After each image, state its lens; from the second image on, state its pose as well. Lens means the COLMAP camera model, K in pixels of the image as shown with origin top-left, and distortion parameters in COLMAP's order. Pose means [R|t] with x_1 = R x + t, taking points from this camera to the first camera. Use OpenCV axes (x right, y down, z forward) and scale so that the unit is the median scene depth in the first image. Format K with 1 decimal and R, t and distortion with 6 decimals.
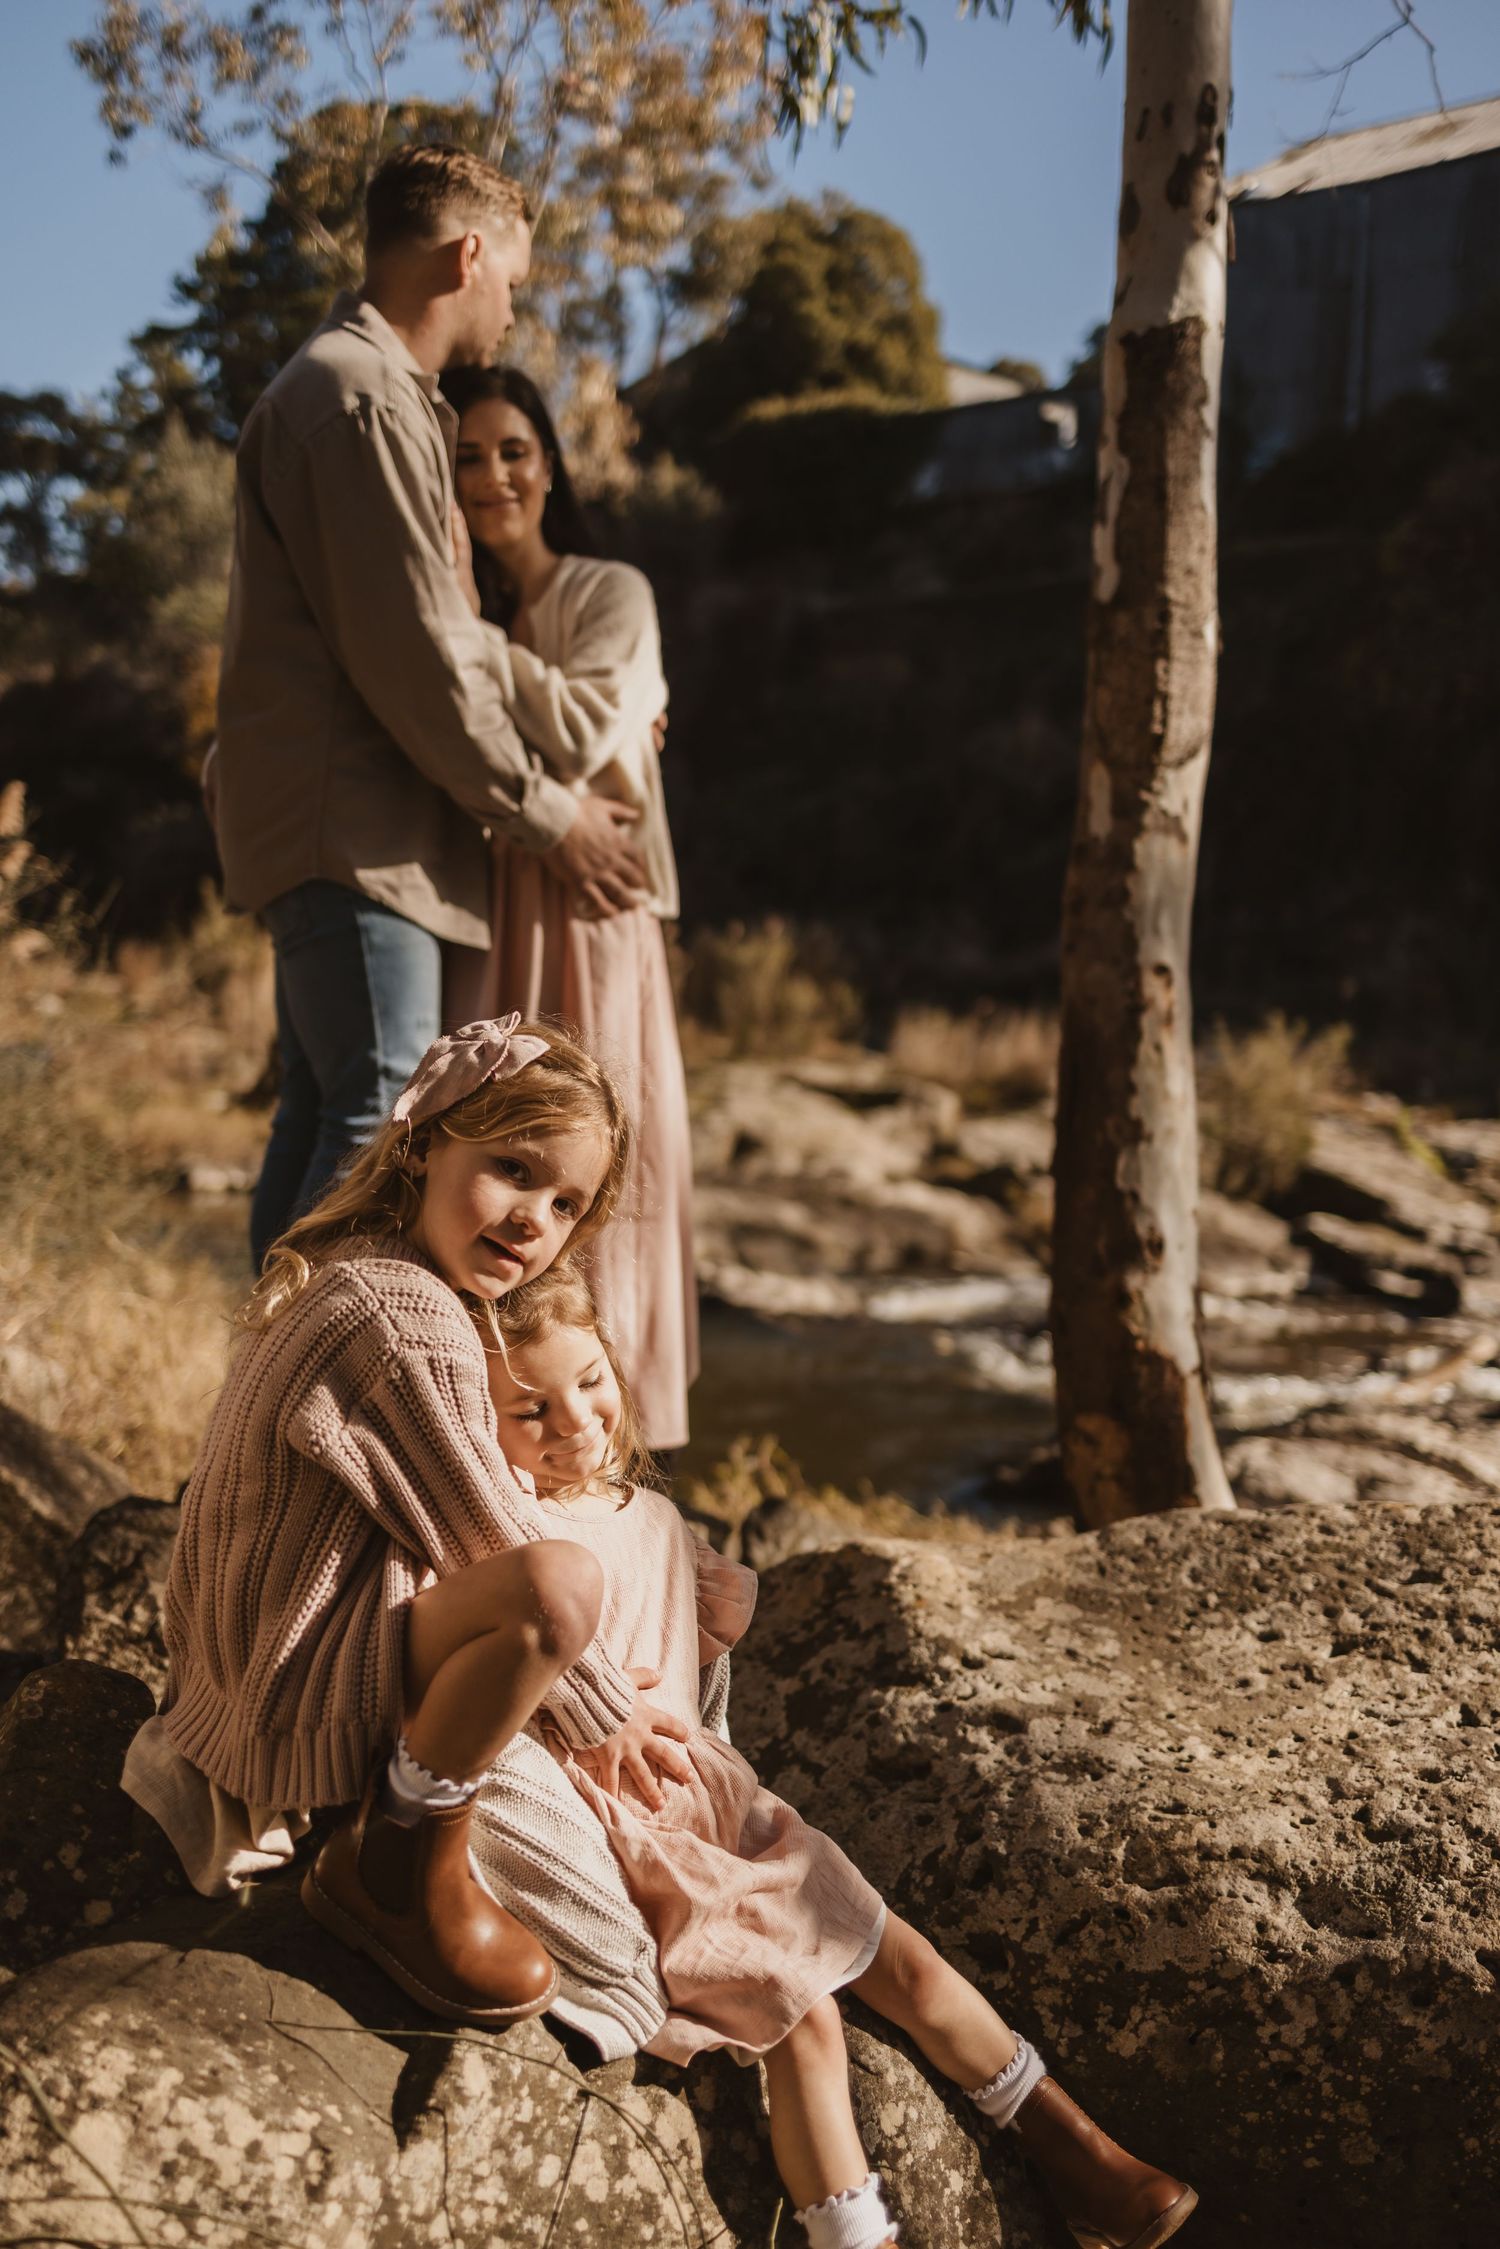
lens RADIAL K [[2251.9, 0, 721.9], [0, 2251.9, 1120.0], [0, 0, 1]] dist [0.016035, -0.026510]
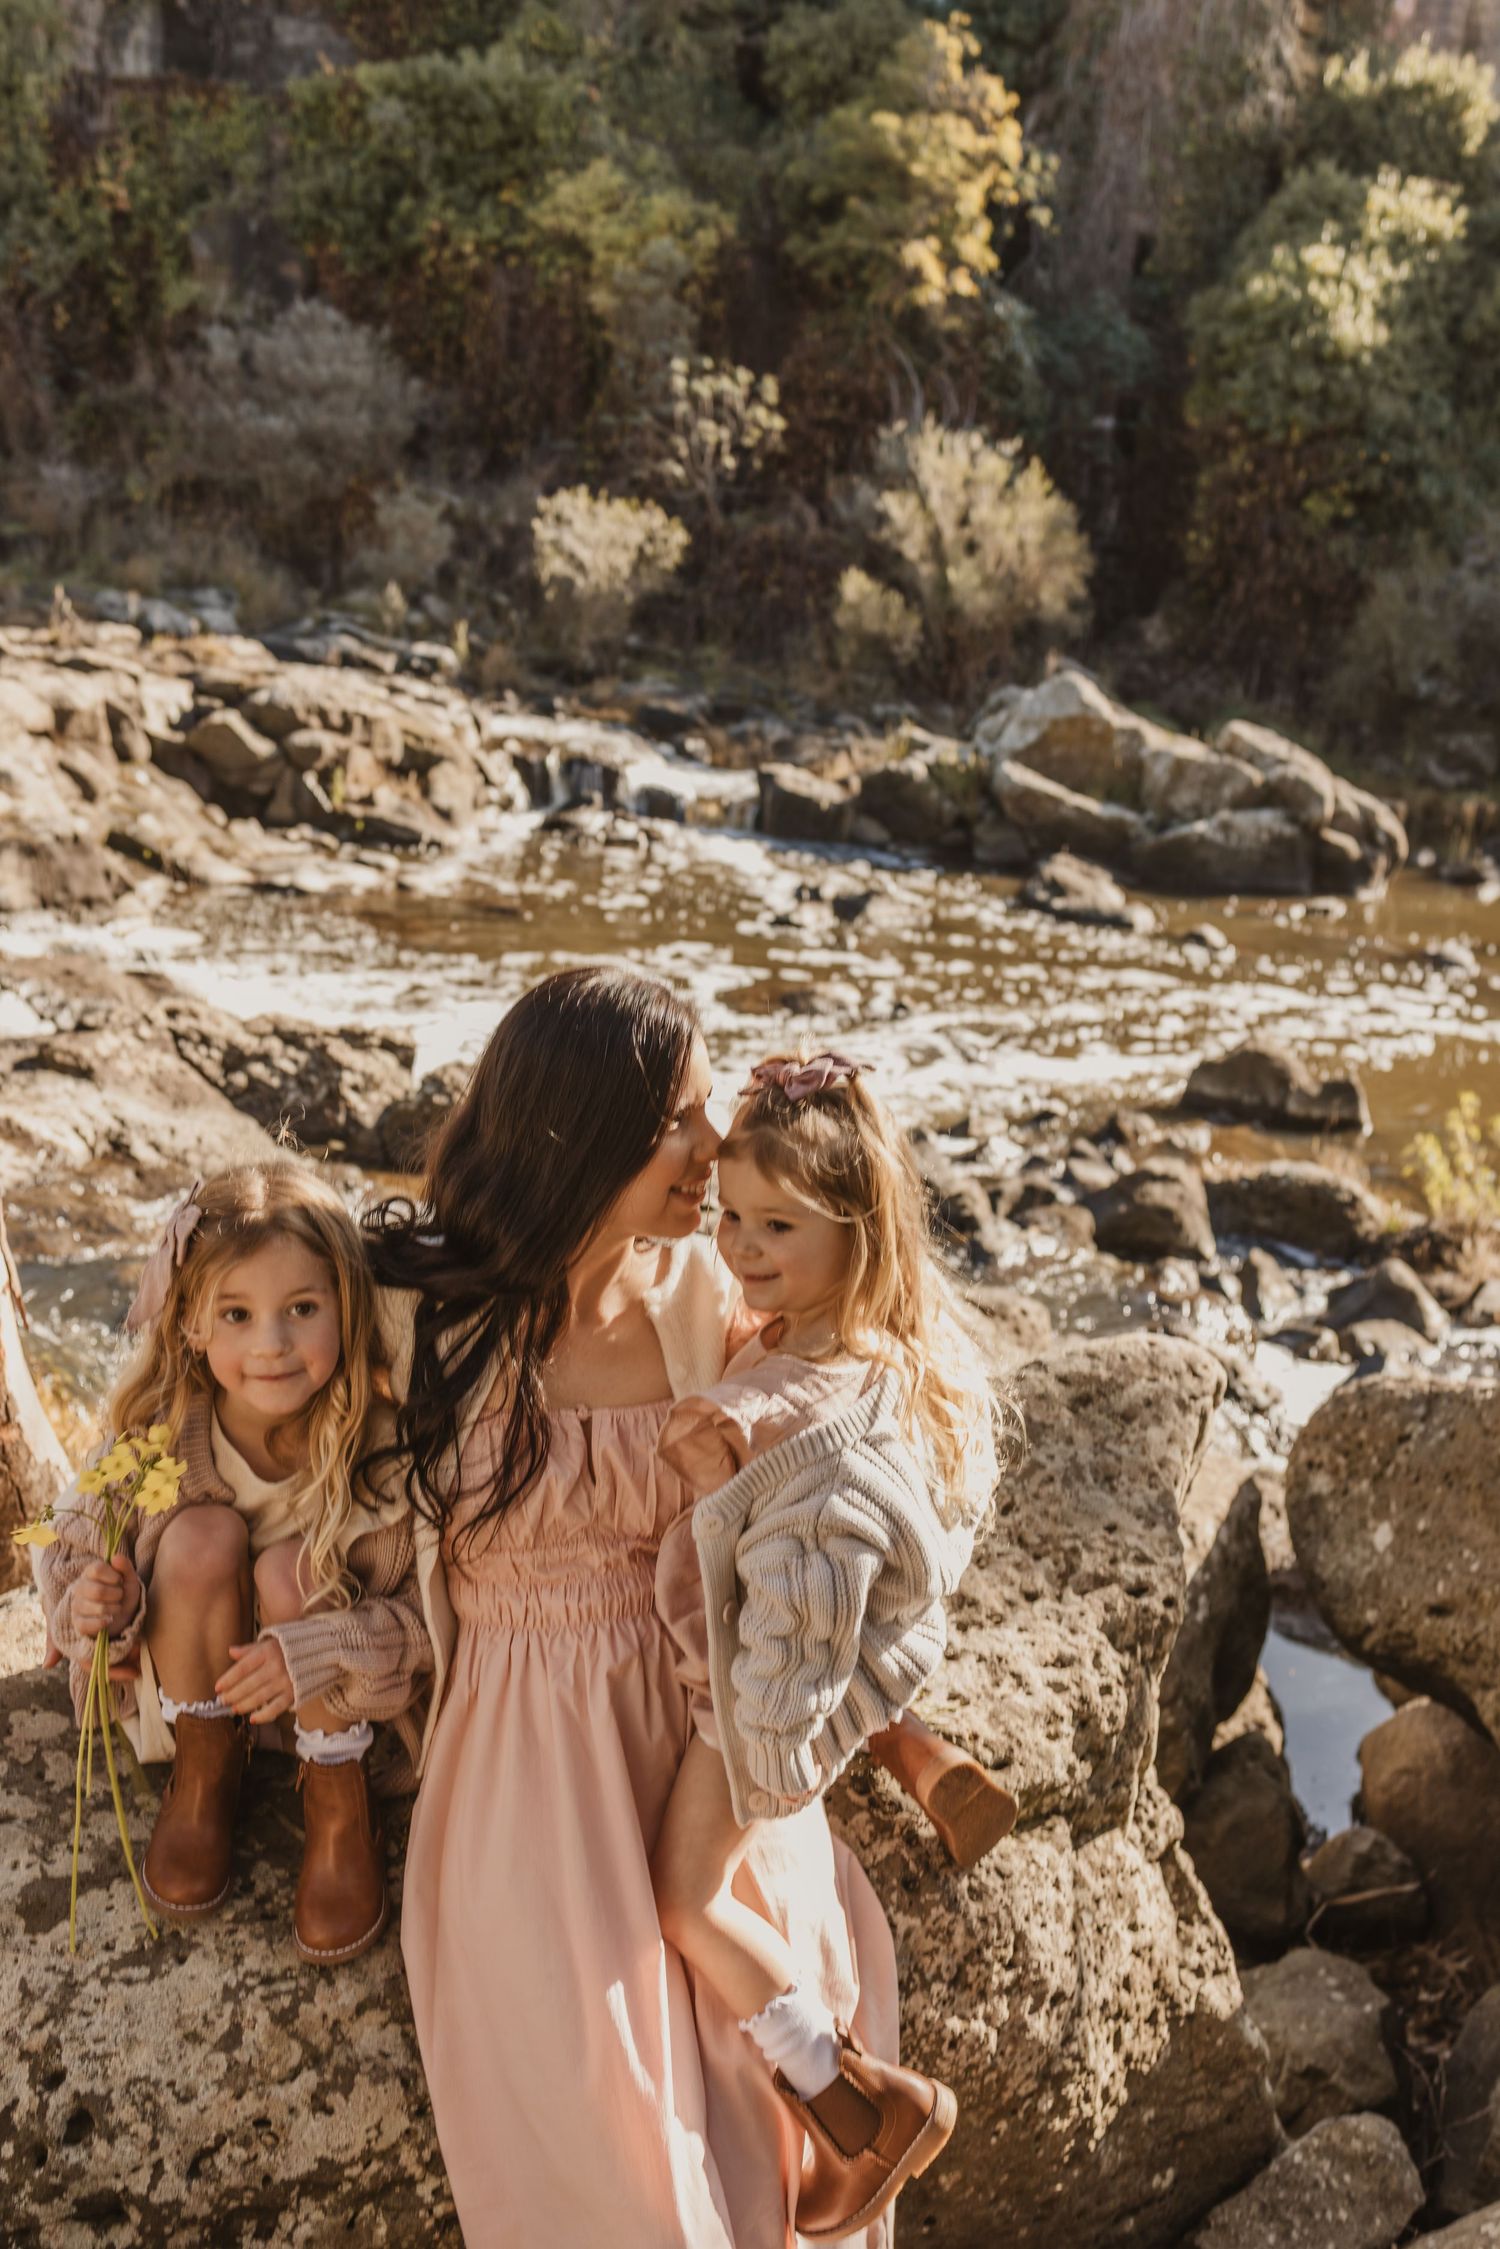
lens RADIAL K [[2260.7, 0, 750.0], [0, 2260.7, 1124.5], [0, 0, 1]] dist [0.004835, -0.004181]
pose [[0.759559, -0.138061, 0.635617, -0.161322], [-0.003685, 0.976284, 0.216461, -0.192794], [-0.650428, -0.166757, 0.741037, 0.243150]]
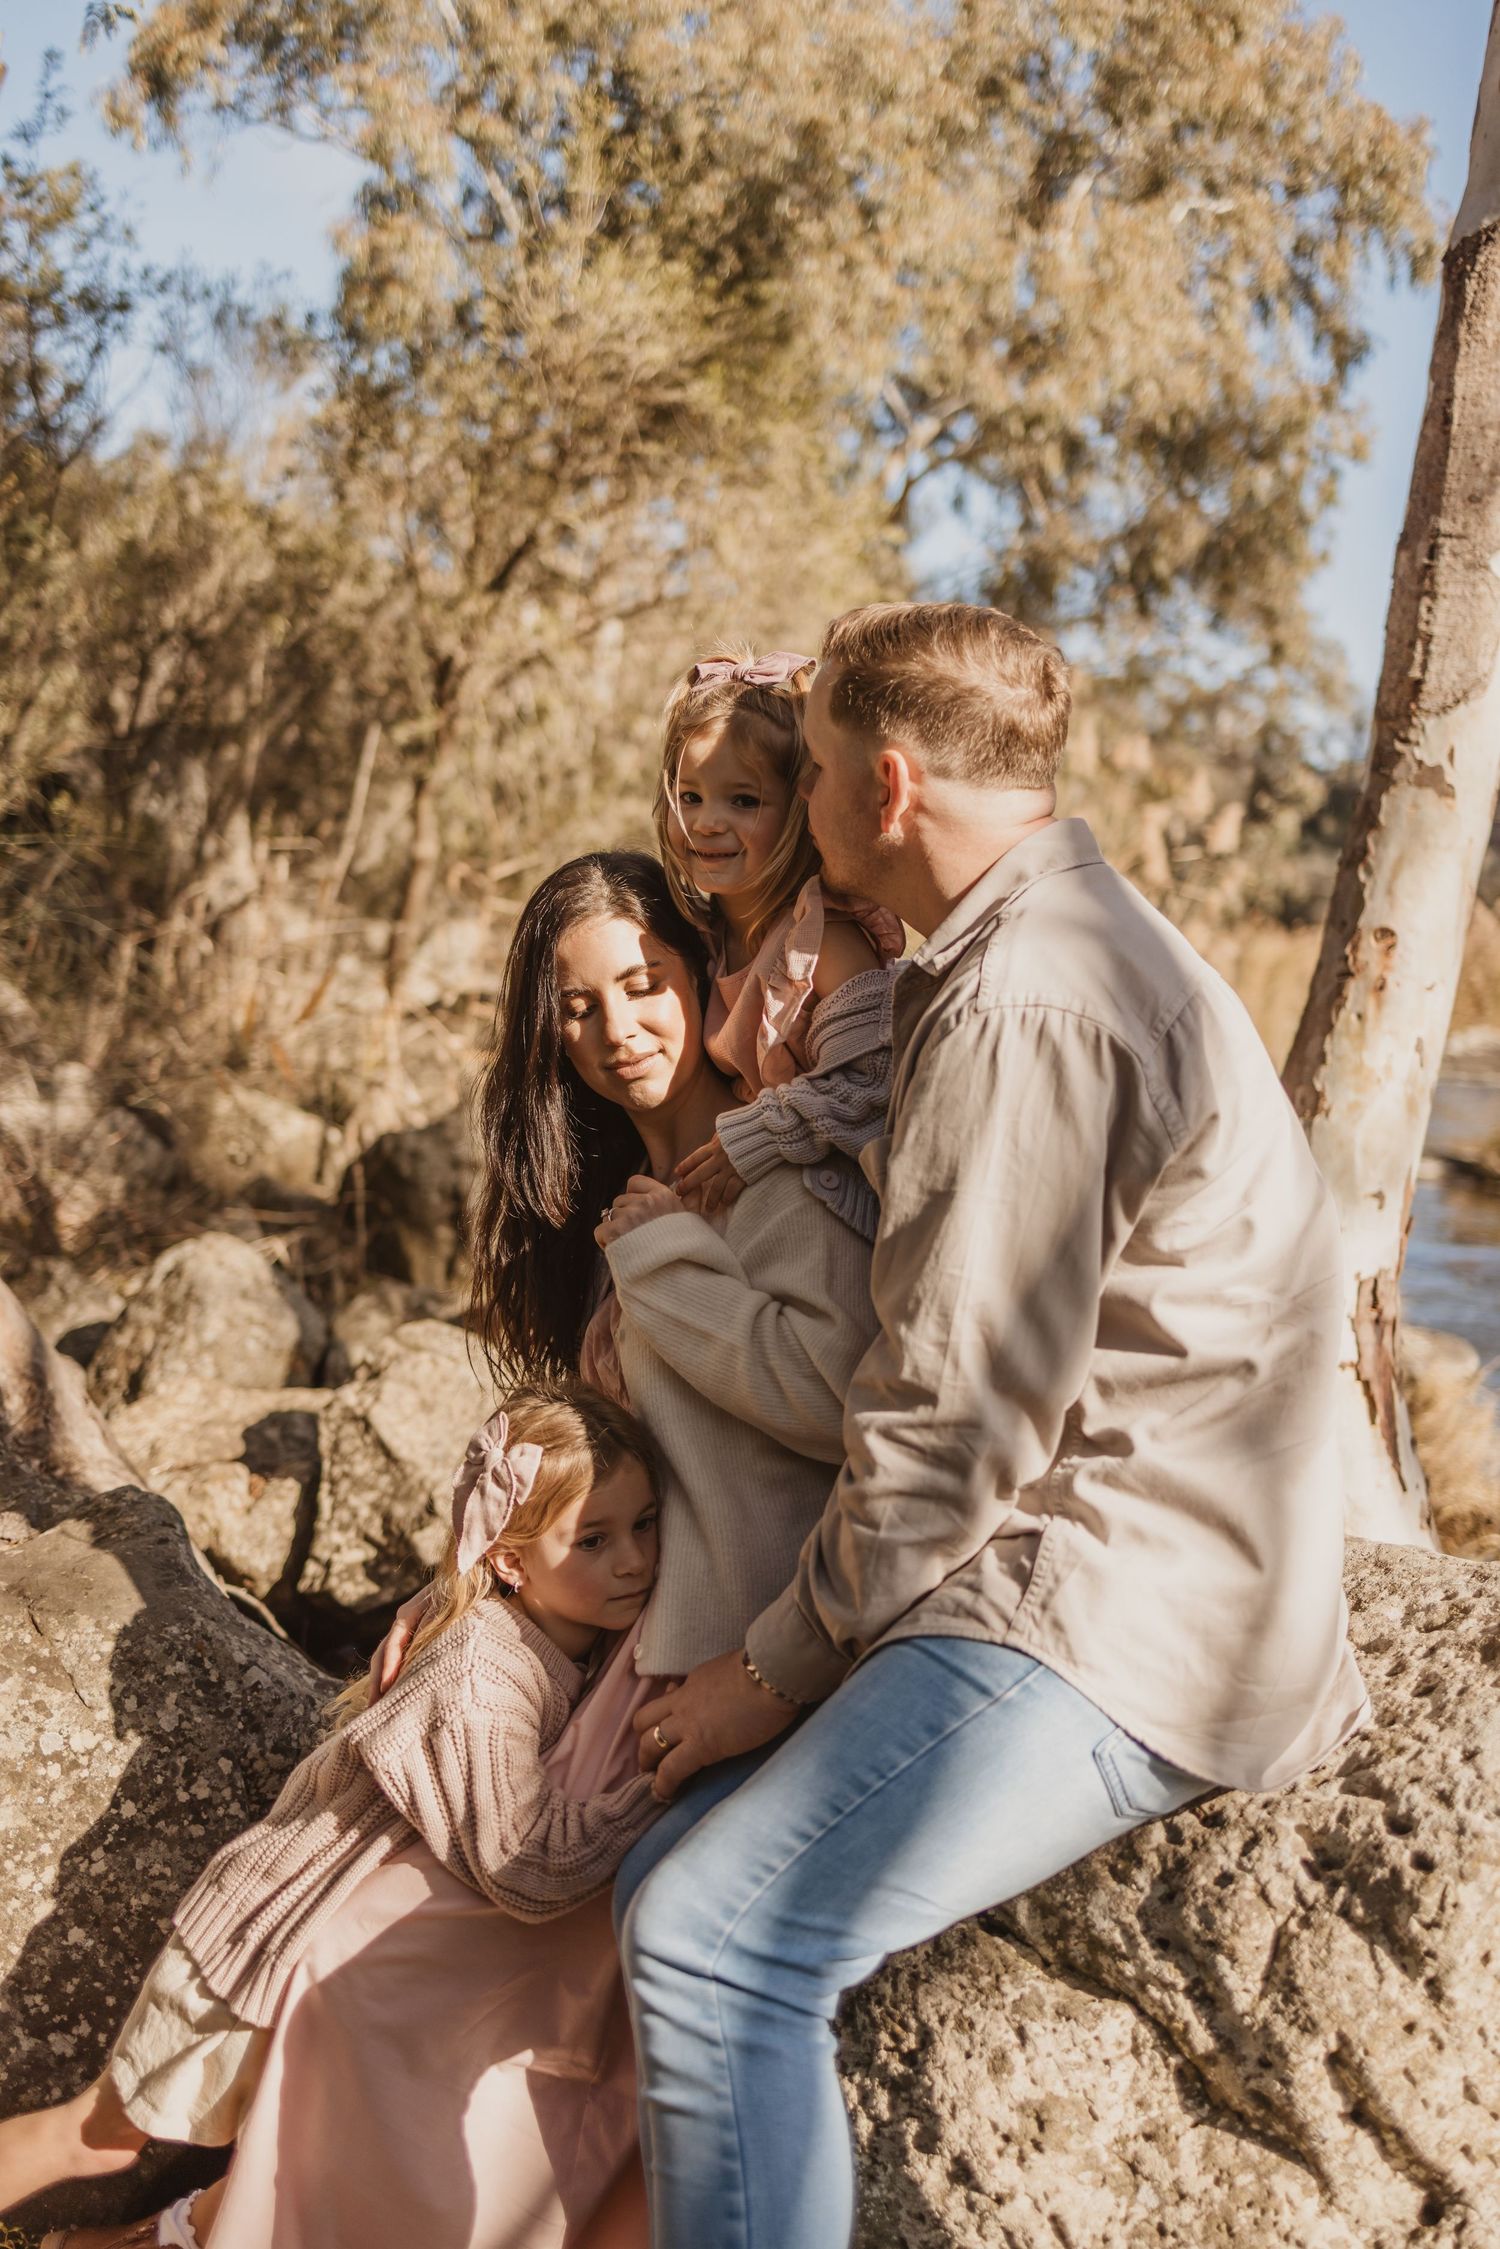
lens RADIAL K [[2242.4, 0, 750.0], [0, 2242.4, 1124.5], [0, 0, 1]] dist [0.010056, 0.015985]
pose [[0.736001, 0.070411, -0.673309, 0.886494], [-0.081983, 0.996527, 0.014594, 0.027236], [0.671998, 0.044459, 0.739217, 0.206760]]
